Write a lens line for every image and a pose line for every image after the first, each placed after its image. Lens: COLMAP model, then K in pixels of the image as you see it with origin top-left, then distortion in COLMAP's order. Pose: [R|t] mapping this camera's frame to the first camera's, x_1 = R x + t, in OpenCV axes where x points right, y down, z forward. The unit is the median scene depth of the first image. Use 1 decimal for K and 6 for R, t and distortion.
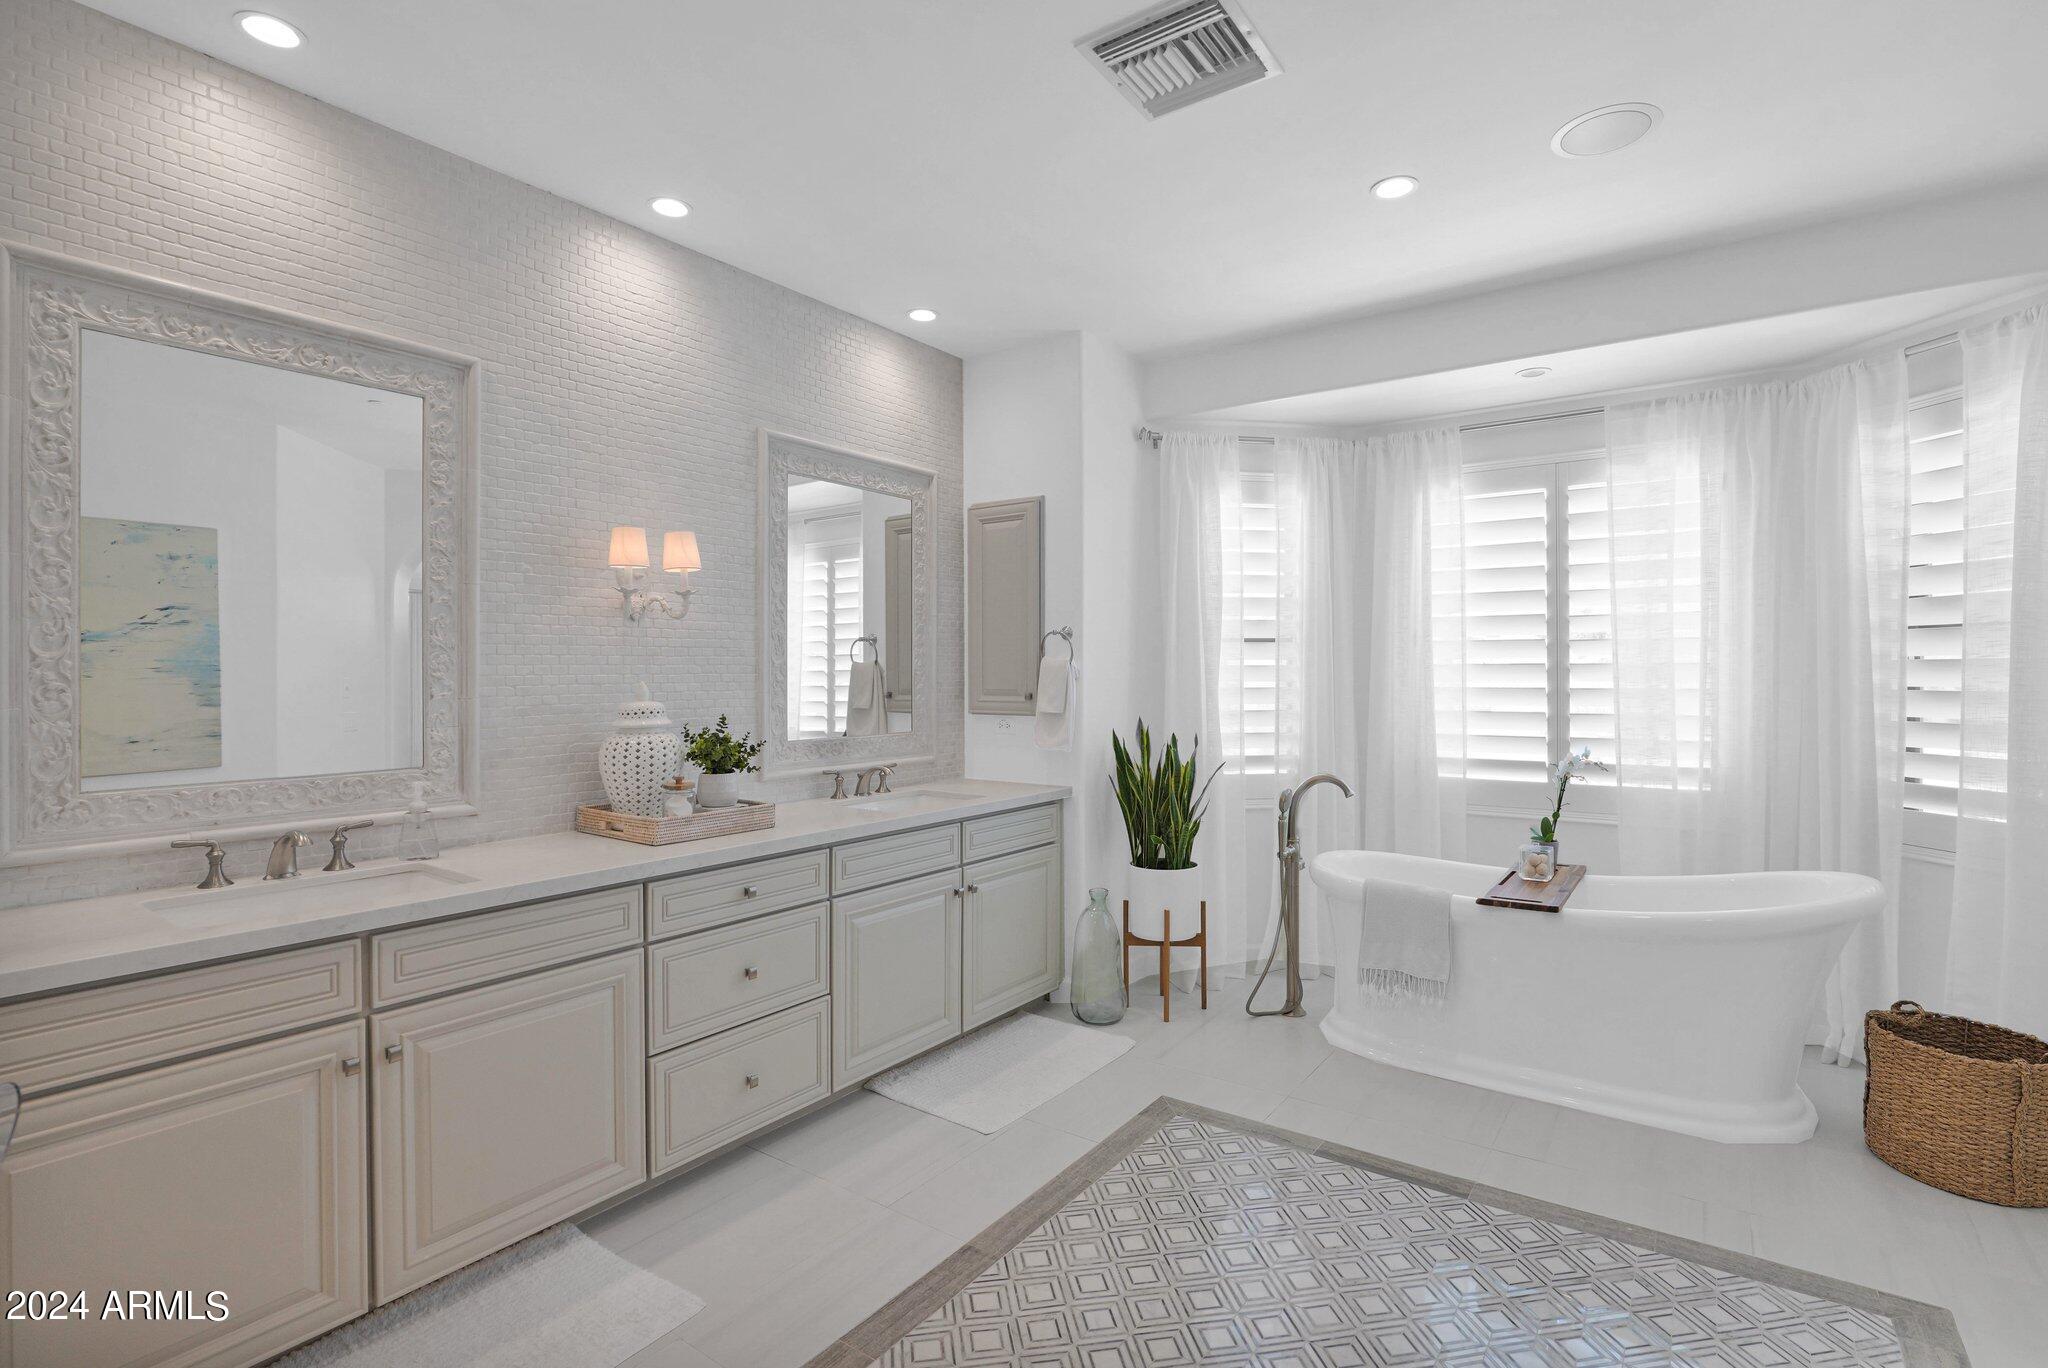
lens RADIAL K [[966.9, 0, 1034.9], [0, 966.9, 669.6], [0, 0, 1]] dist [-0.026465, 0.005777]
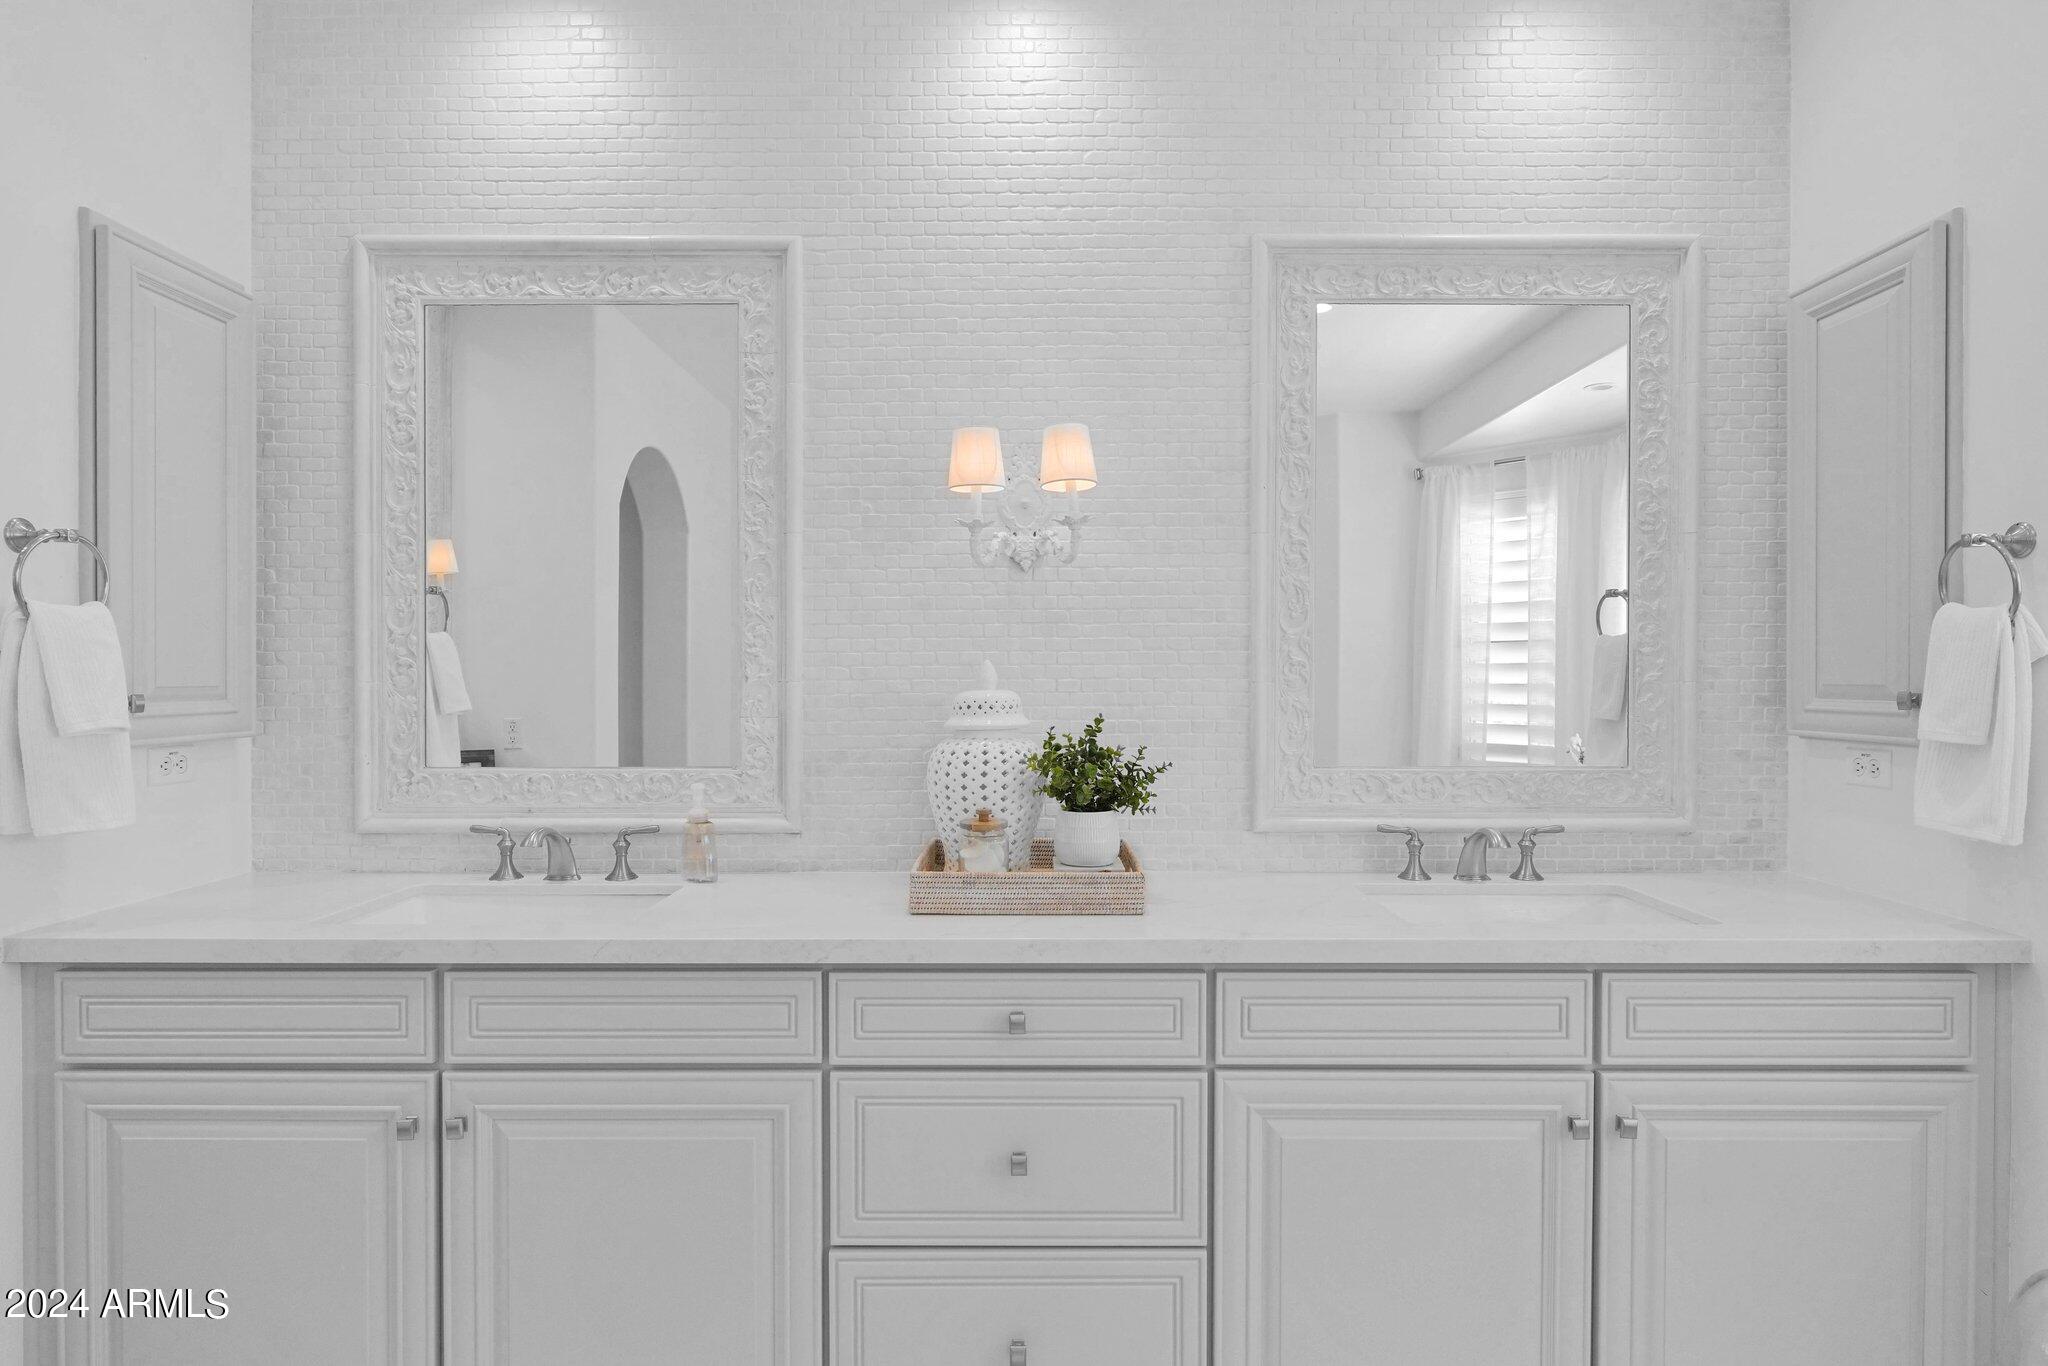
lens RADIAL K [[1121.3, 0, 1037.3], [0, 1121.3, 679.4], [0, 0, 1]] dist [-0.005095, -0.003254]
pose [[0.580215, 0.004896, -0.814449, 0.261764], [0.001645, 0.999973, 0.007184, 0.022340], [0.814462, -0.005508, 0.580191, 0.643295]]
